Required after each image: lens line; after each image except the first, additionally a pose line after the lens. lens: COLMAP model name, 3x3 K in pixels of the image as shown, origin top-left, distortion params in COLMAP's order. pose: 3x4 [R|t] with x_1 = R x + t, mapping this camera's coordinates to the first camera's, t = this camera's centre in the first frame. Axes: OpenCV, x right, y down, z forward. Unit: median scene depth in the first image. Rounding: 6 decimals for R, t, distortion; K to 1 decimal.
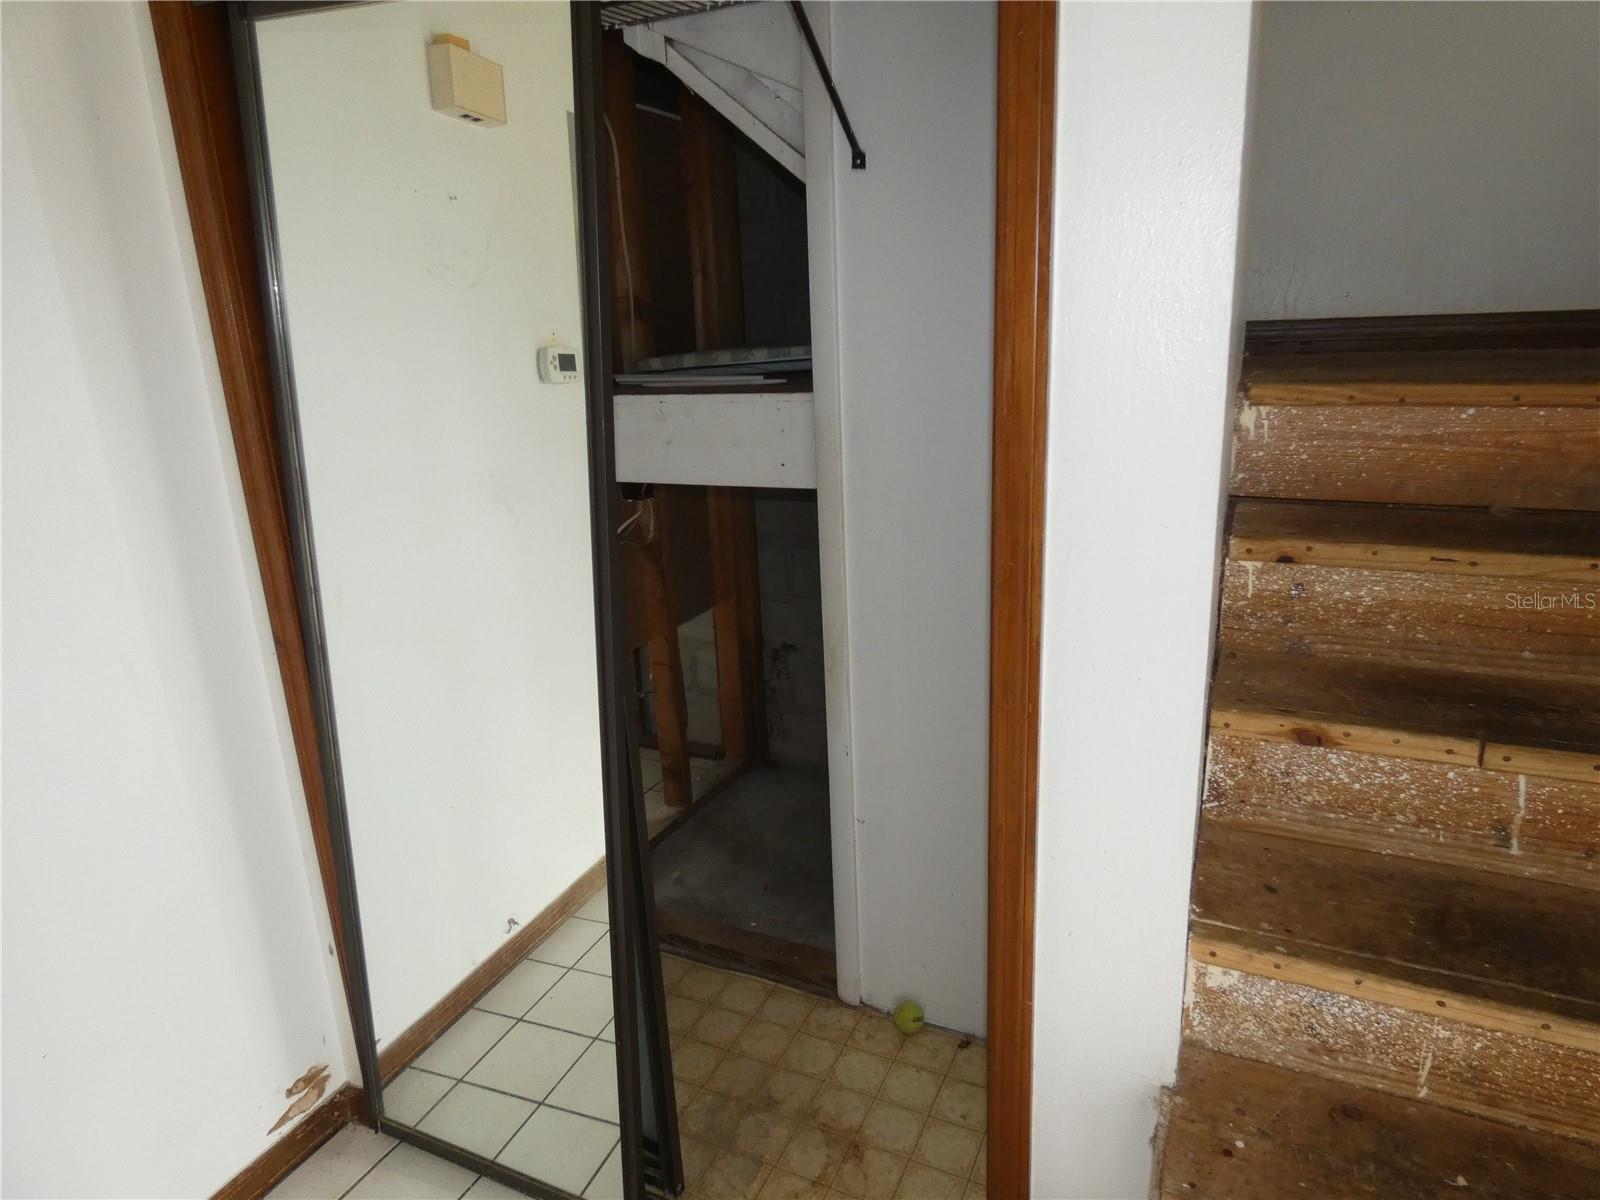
lens RADIAL K [[962.3, 0, 805.0], [0, 962.3, 590.7], [0, 0, 1]] dist [0.007272, -0.006793]
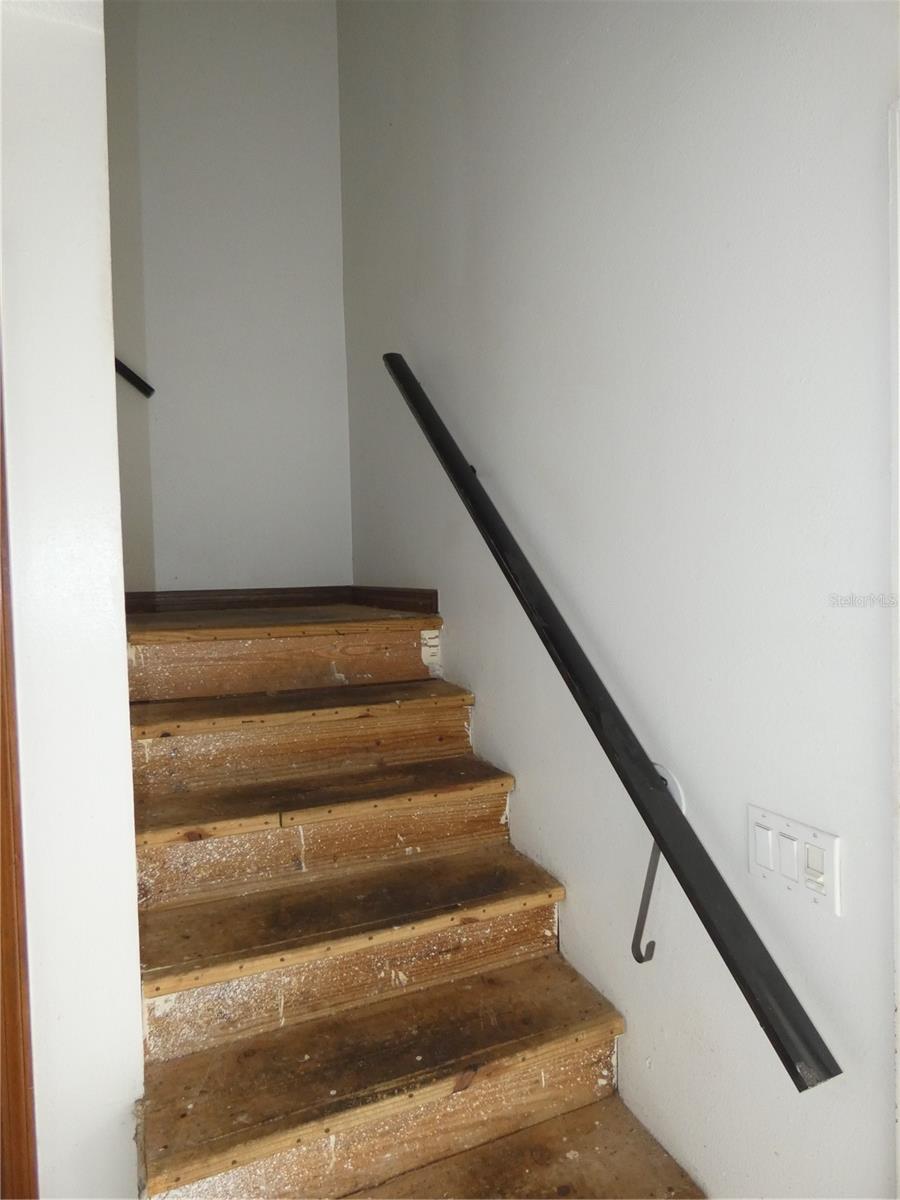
lens RADIAL K [[721.7, 0, 447.0], [0, 721.7, 596.8], [0, 0, 1]] dist [0.007272, -0.006793]
pose [[0.653110, -0.000332, 0.757263, -0.139879], [0.196582, 0.965792, -0.169121, 0.048810], [-0.731302, 0.259319, 0.630833, -0.218514]]
